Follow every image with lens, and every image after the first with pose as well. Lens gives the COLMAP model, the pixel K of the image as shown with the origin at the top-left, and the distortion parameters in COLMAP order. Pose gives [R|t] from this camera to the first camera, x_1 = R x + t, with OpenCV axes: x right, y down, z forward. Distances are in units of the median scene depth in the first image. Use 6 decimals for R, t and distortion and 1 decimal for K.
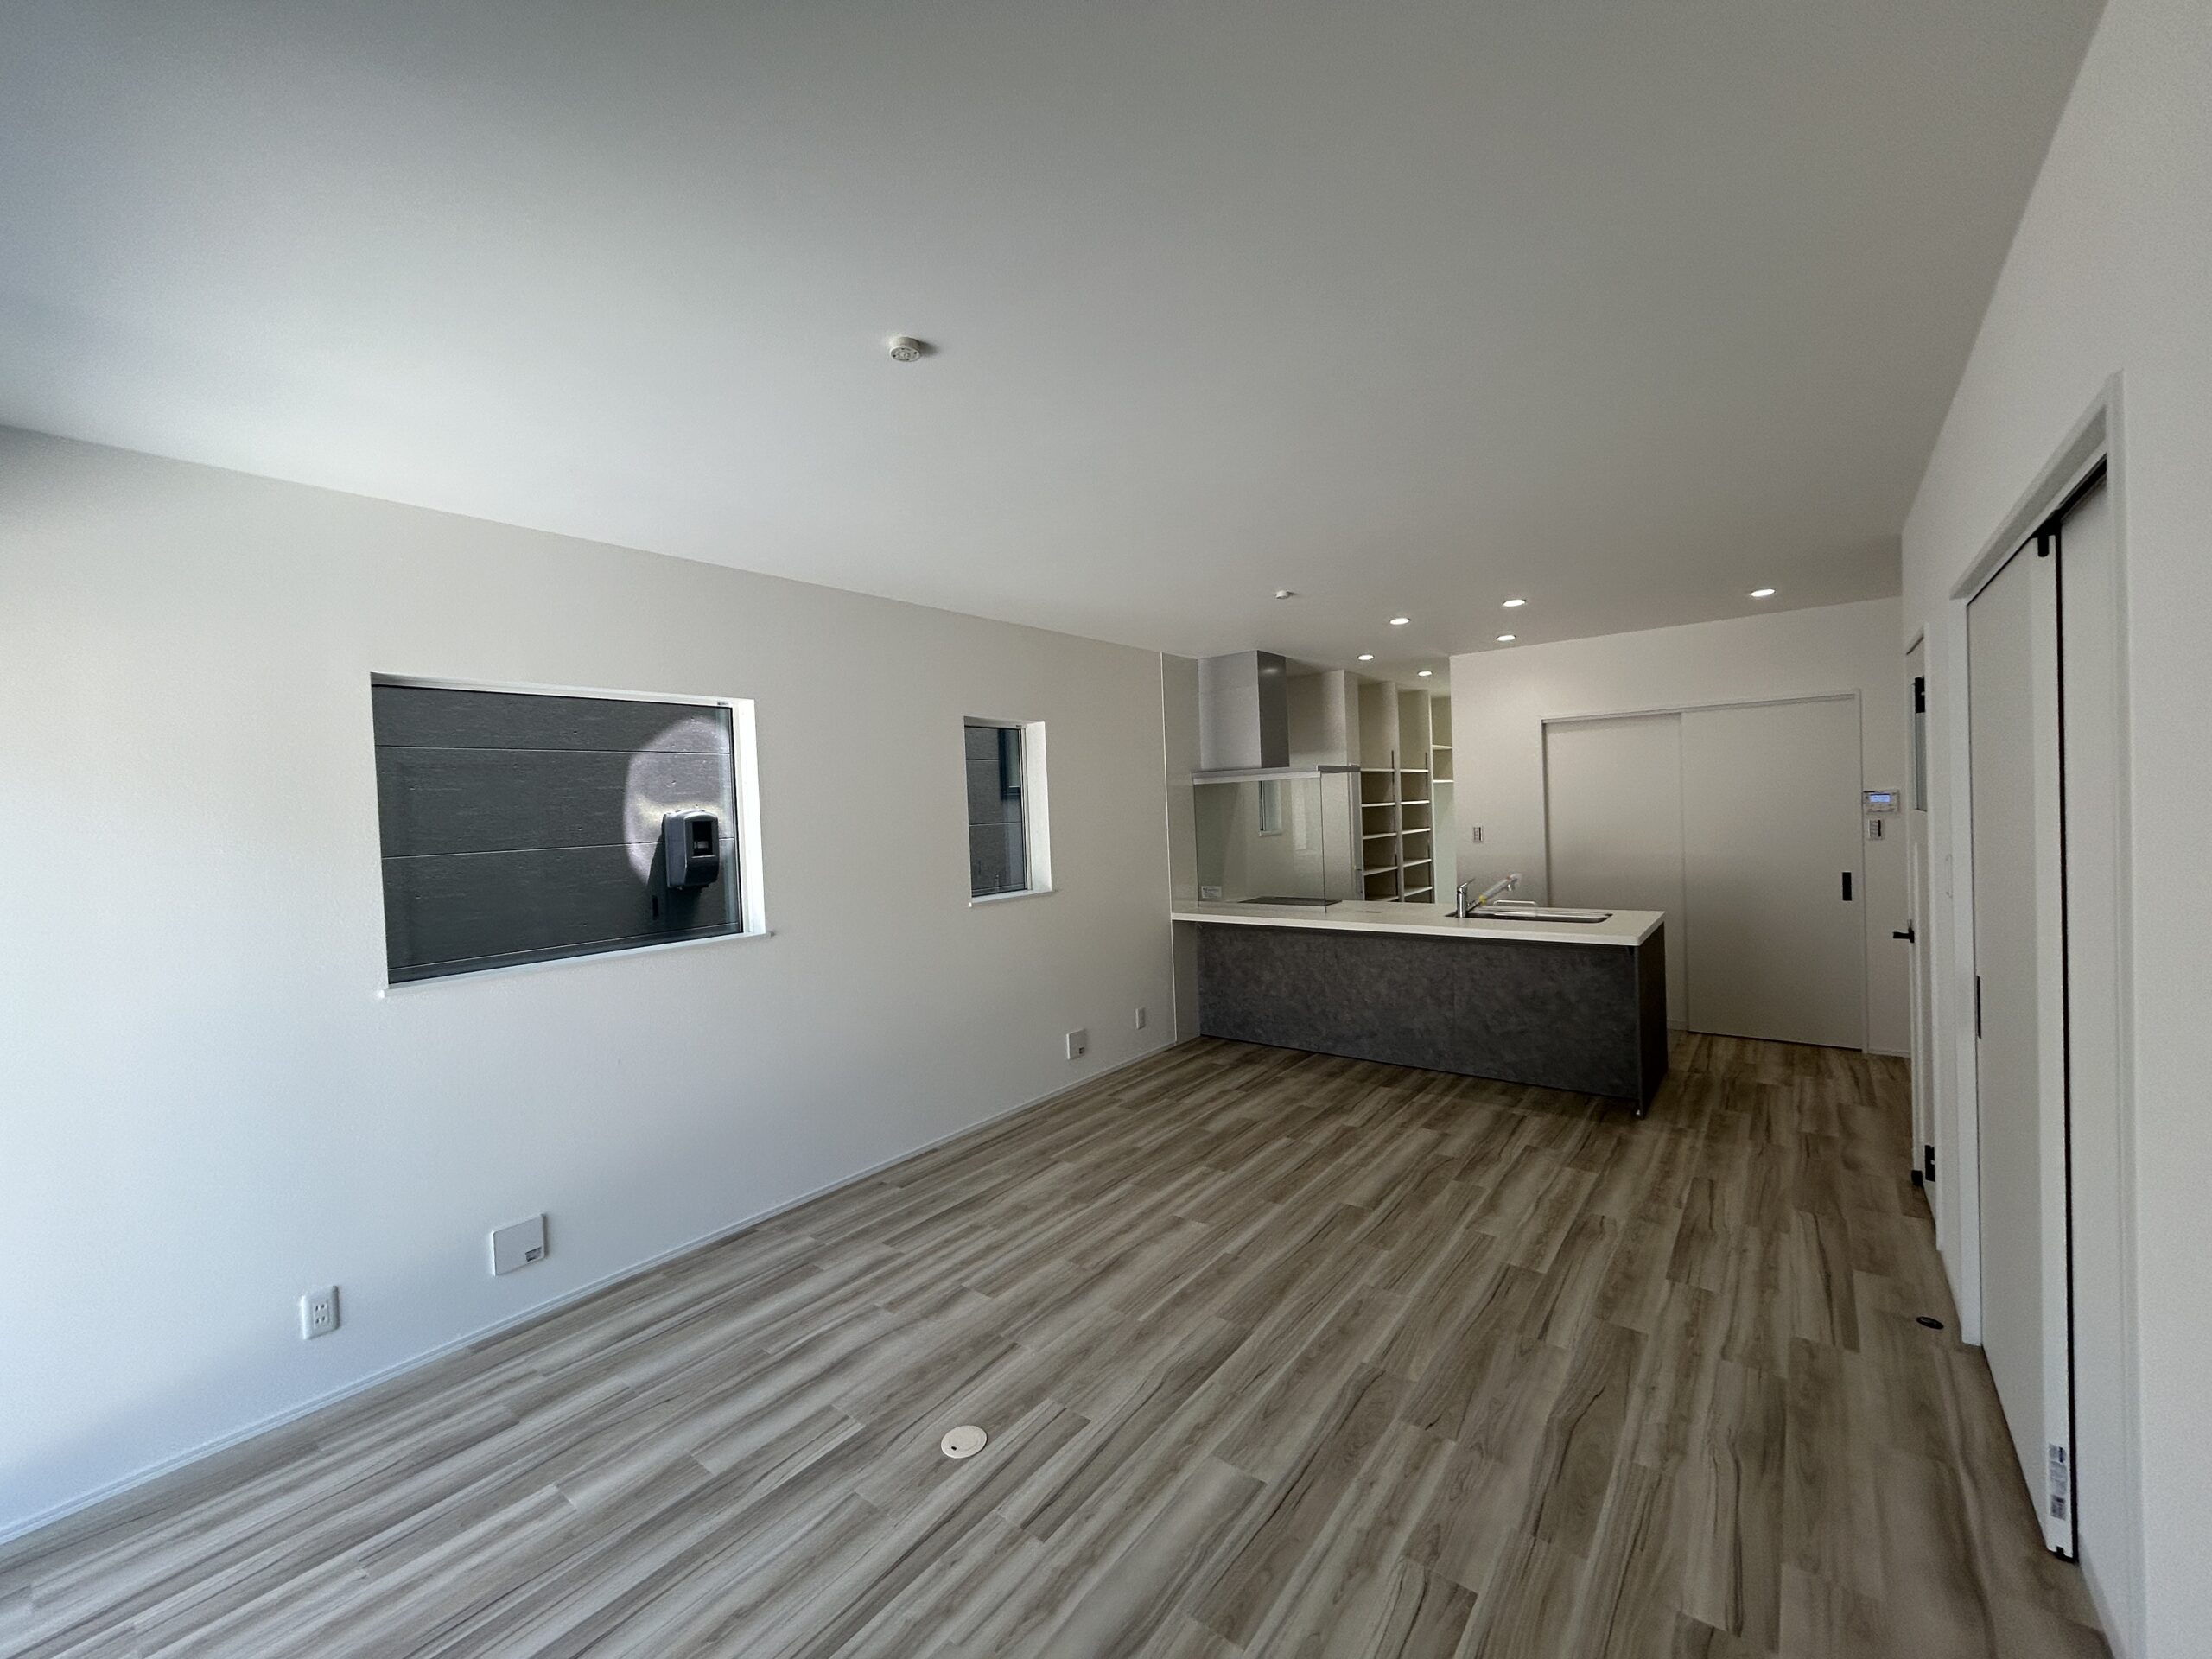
lens RADIAL K [[894.3, 0, 1099.1], [0, 894.3, 818.9], [0, 0, 1]] dist [-0.003305, 0.001339]
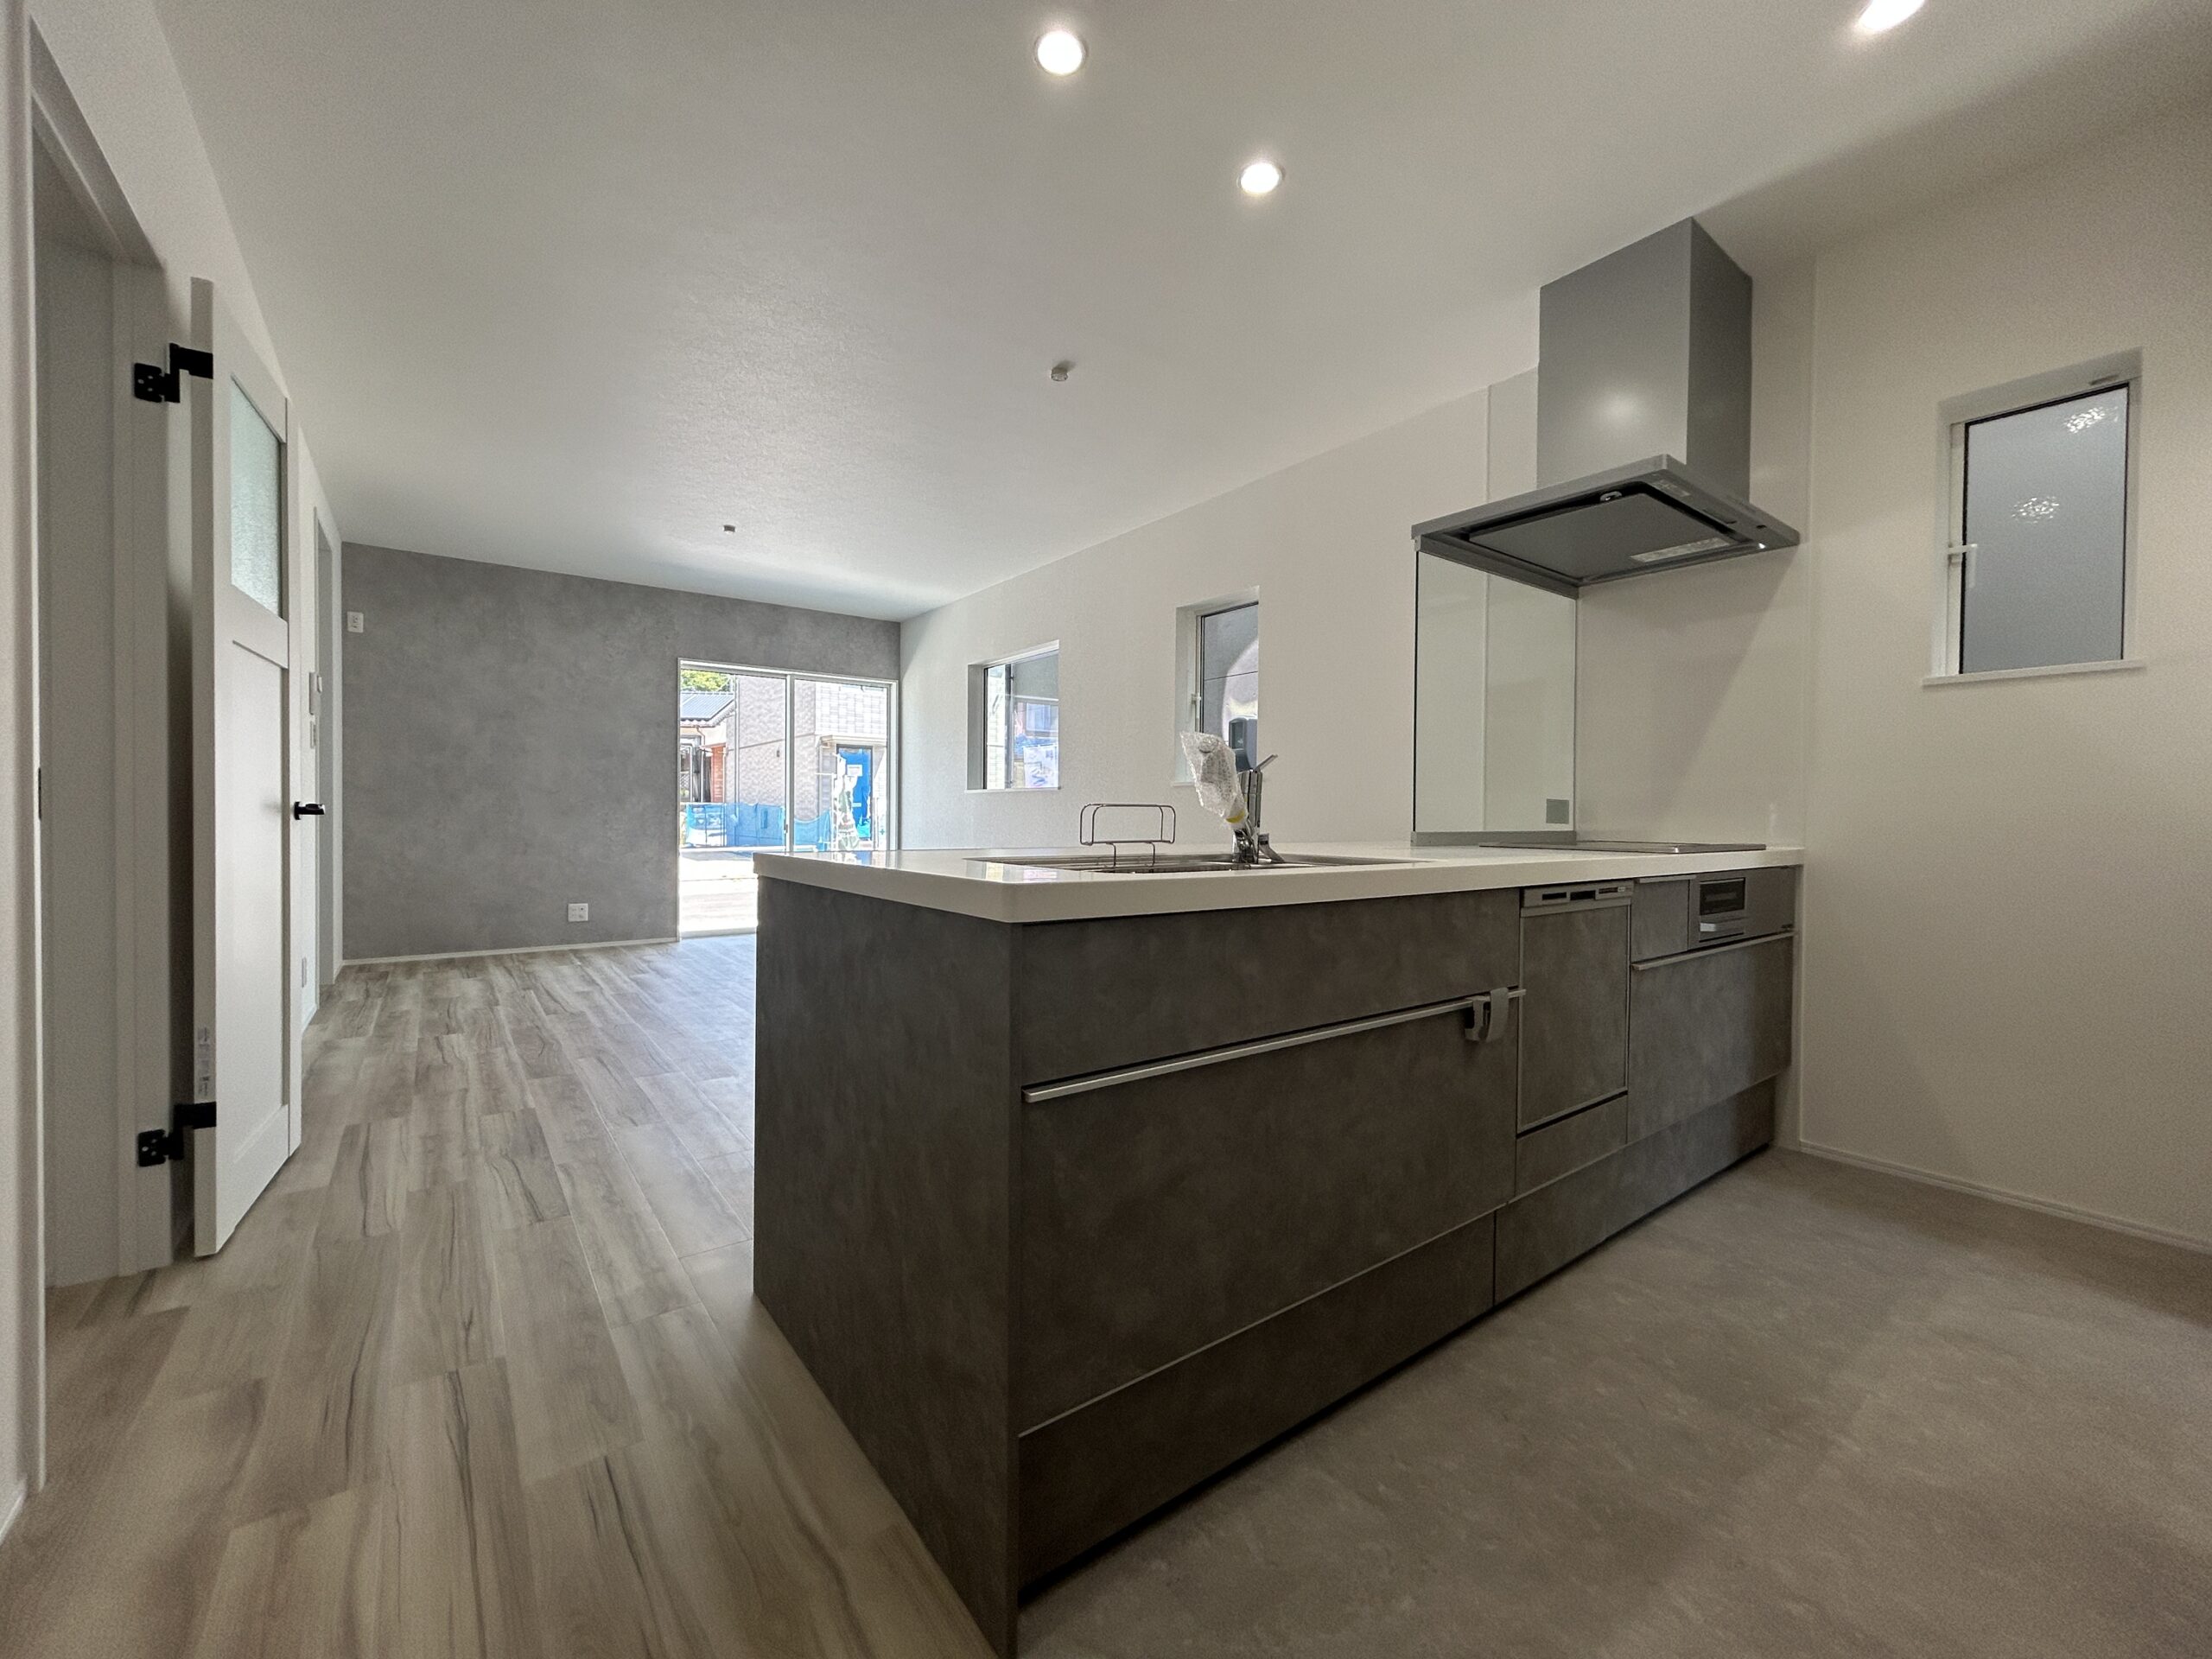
lens RADIAL K [[894.3, 0, 1103.0], [0, 894.3, 828.1], [0, 0, 1]] dist [-0.003305, 0.001339]
pose [[-0.258197, 0.055058, -0.964522, 1.201183], [-0.008162, 0.998215, 0.059166, 0.118177], [0.966058, 0.023149, -0.257287, 1.580569]]
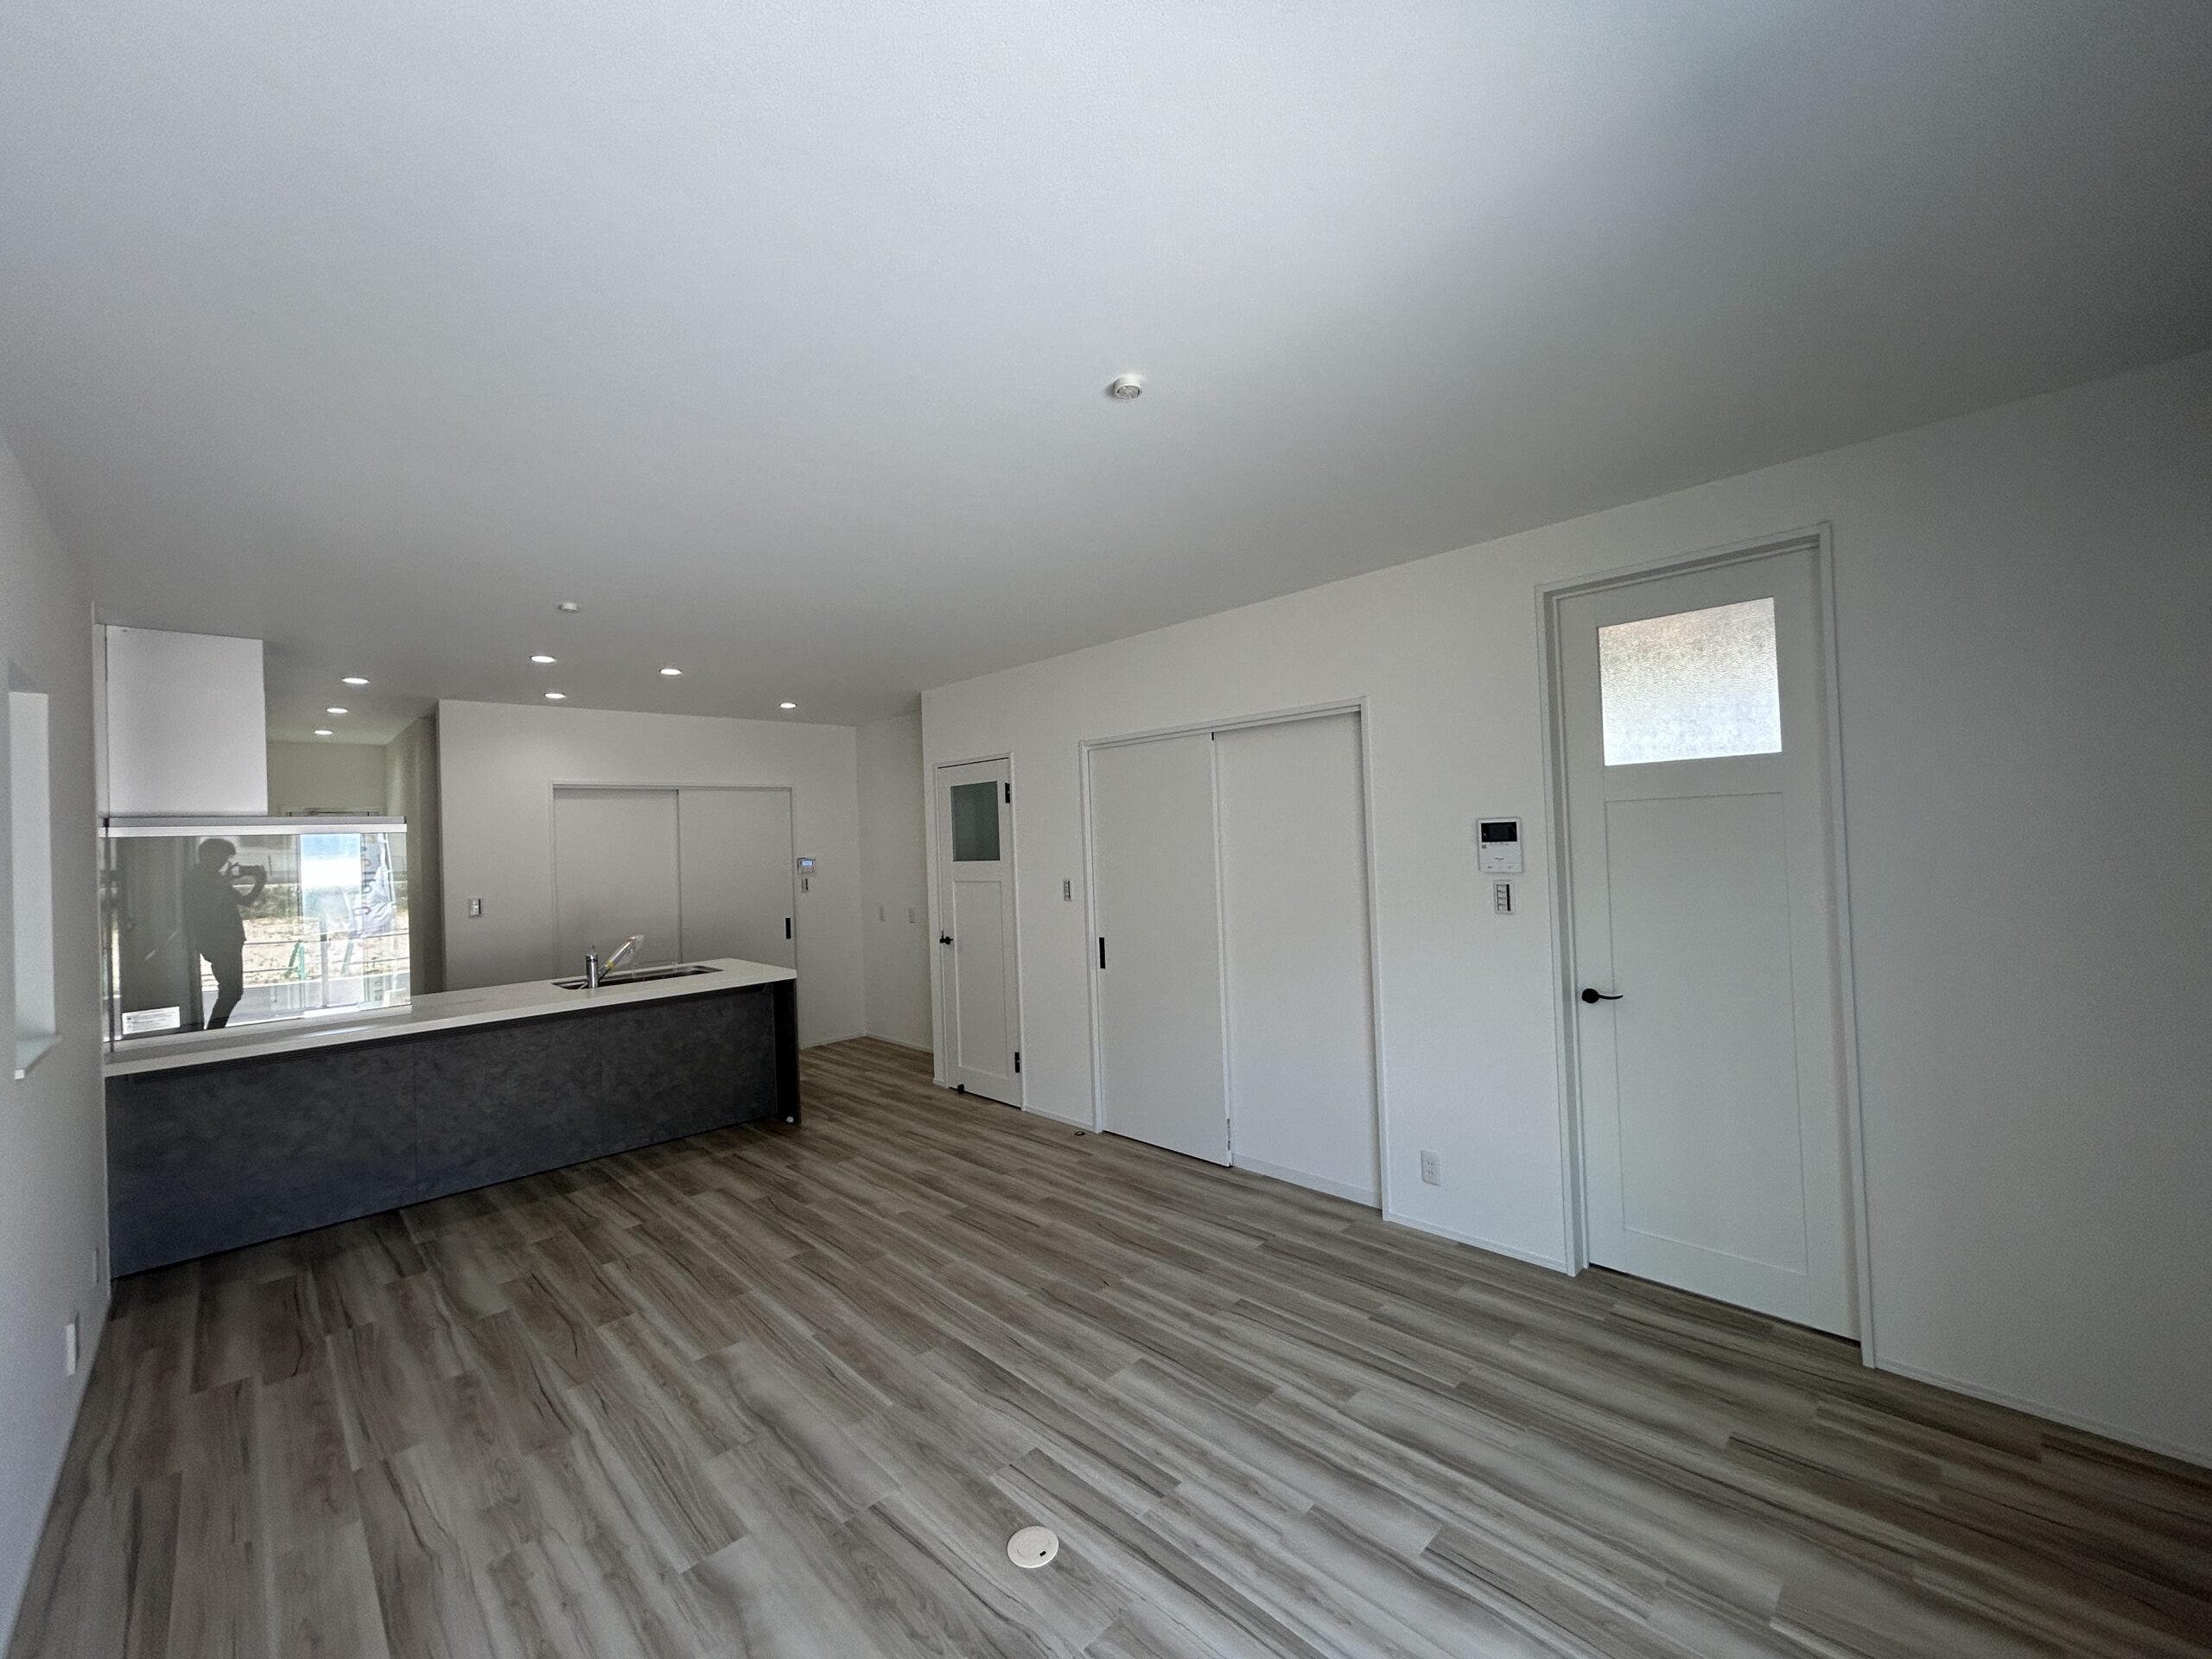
lens RADIAL K [[894.3, 0, 1109.2], [0, 894.3, 831.8], [0, 0, 1]] dist [-0.003305, 0.001339]
pose [[0.124991, 0.040794, 0.991319, -0.699879], [0.046958, 0.997791, -0.046981, 0.024797], [-0.991046, 0.052422, 0.122800, 0.521520]]
